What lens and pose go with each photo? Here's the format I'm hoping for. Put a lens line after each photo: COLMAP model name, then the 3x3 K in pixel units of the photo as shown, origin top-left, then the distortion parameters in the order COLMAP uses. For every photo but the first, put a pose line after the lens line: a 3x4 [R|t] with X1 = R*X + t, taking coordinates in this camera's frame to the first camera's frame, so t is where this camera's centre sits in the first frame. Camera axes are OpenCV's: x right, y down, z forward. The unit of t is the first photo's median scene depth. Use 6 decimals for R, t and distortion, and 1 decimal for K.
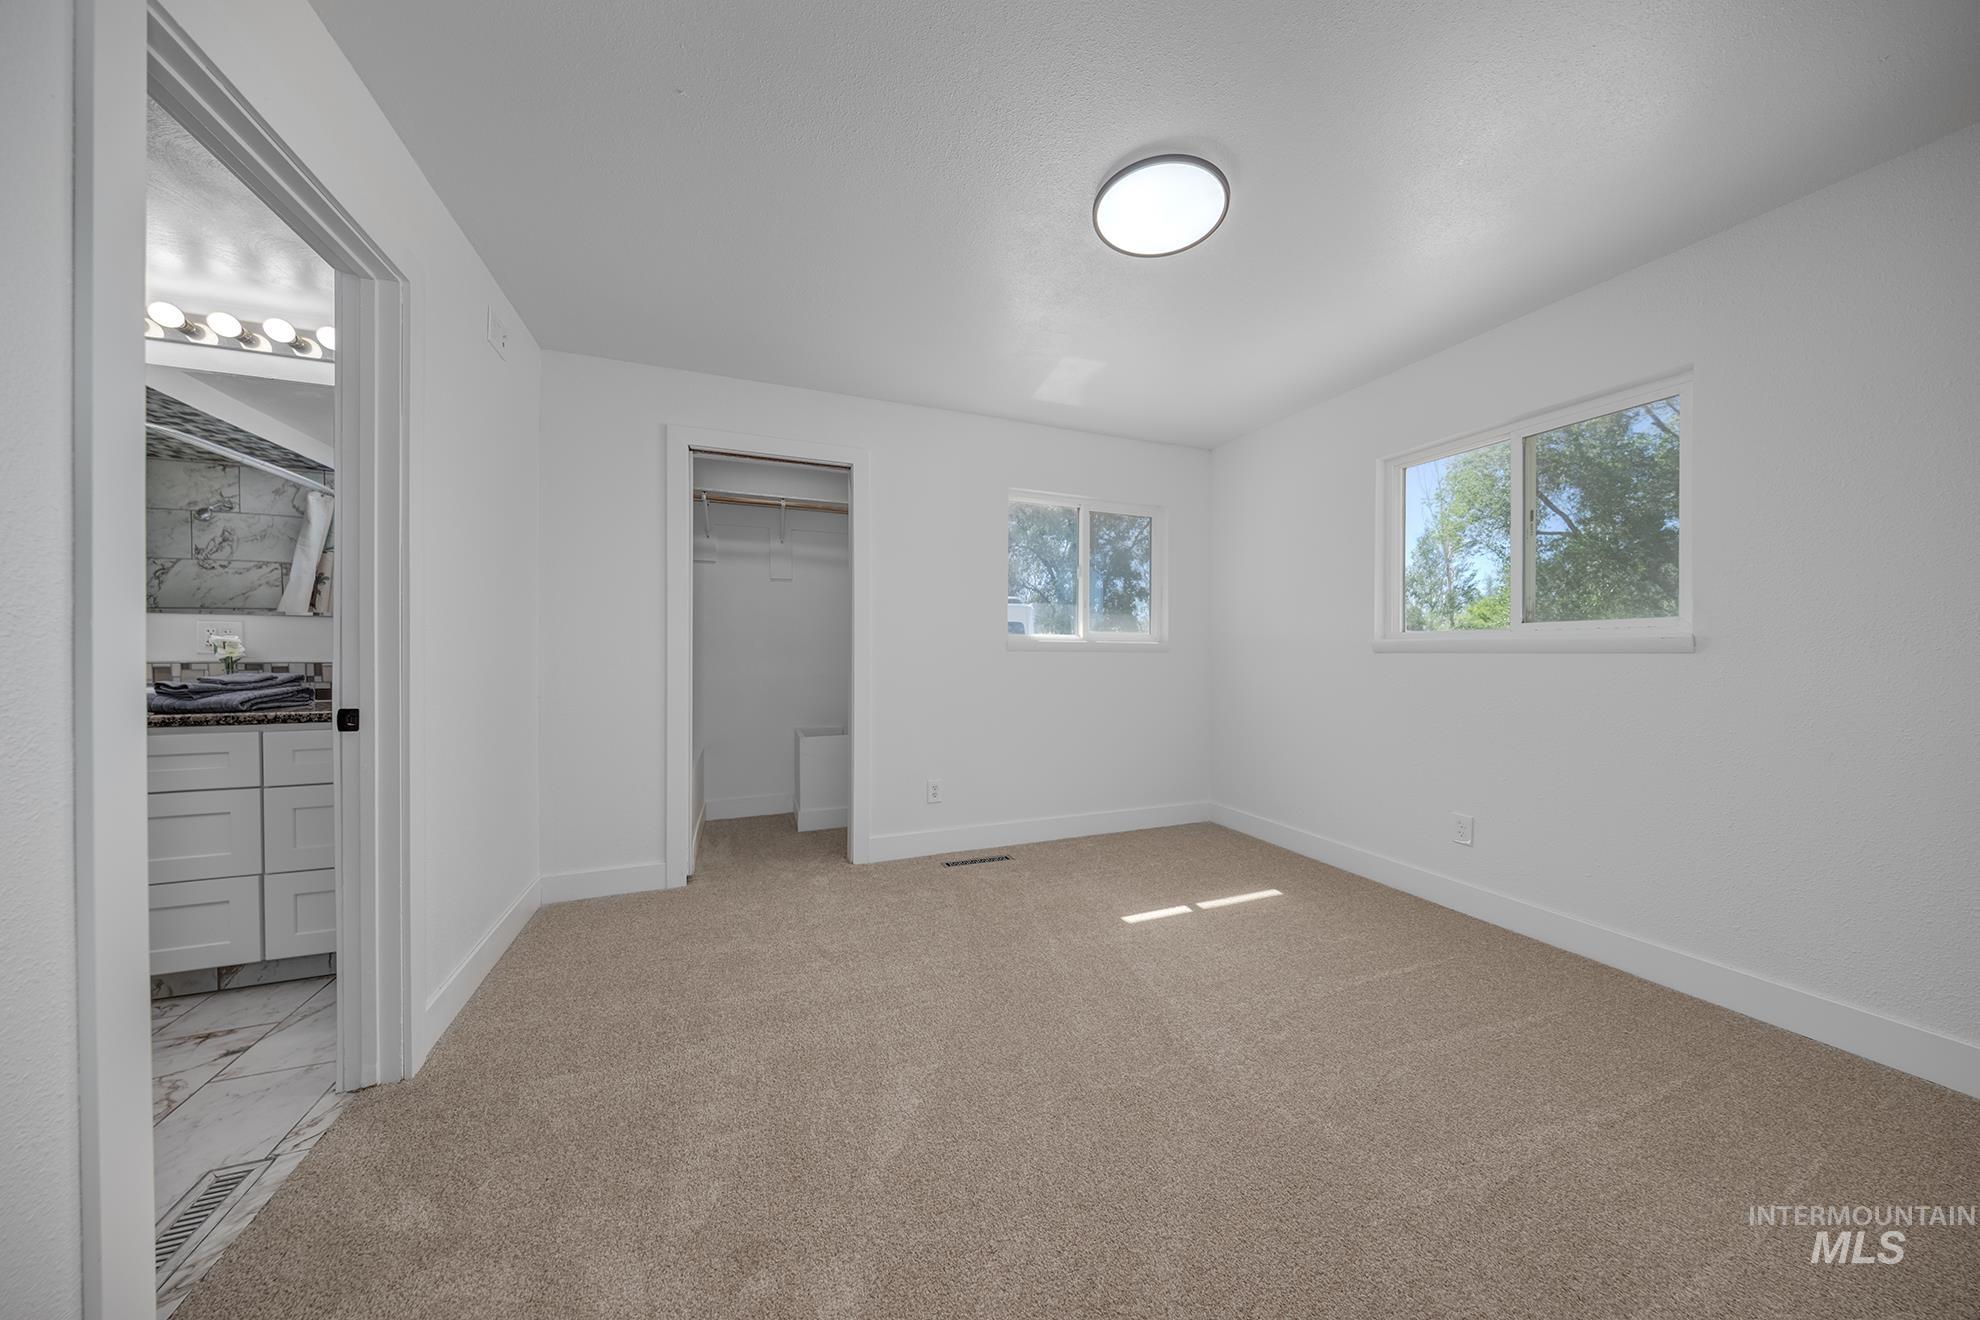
lens RADIAL K [[629.7, 0, 992.2], [0, 629.7, 656.2], [0, 0, 1]] dist [-0.002481, -0.000140]
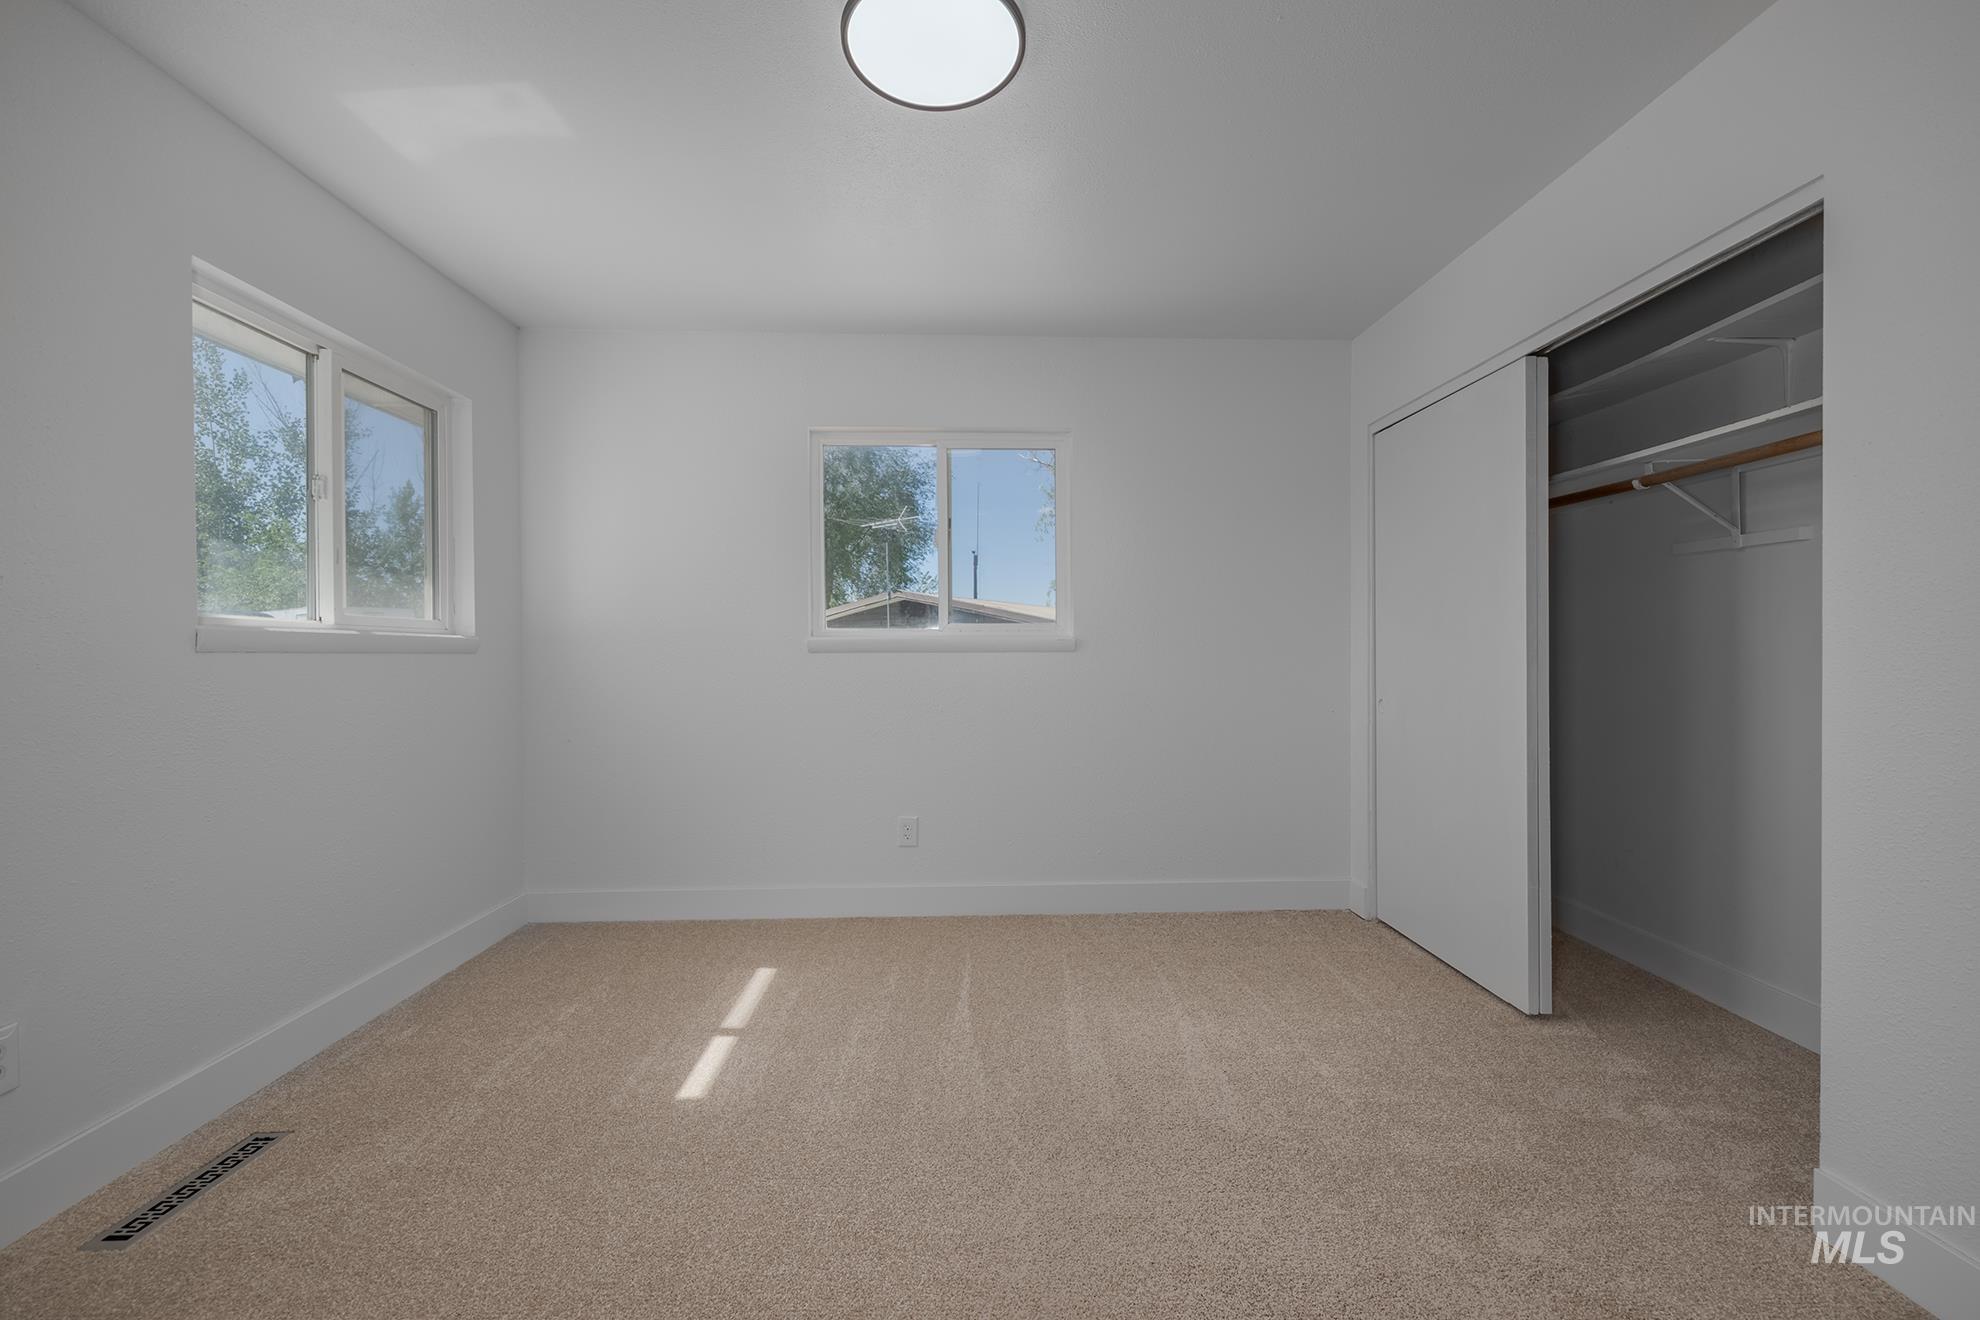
lens RADIAL K [[836.6, 0, 995.1], [0, 836.6, 651.9], [0, 0, 1]] dist [-0.003698, -0.000709]
pose [[0.329994, -0.006352, 0.943962, -0.348043], [0.010224, 0.999943, 0.003154, -0.006979], [-0.943928, 0.008610, 0.330040, 0.346632]]
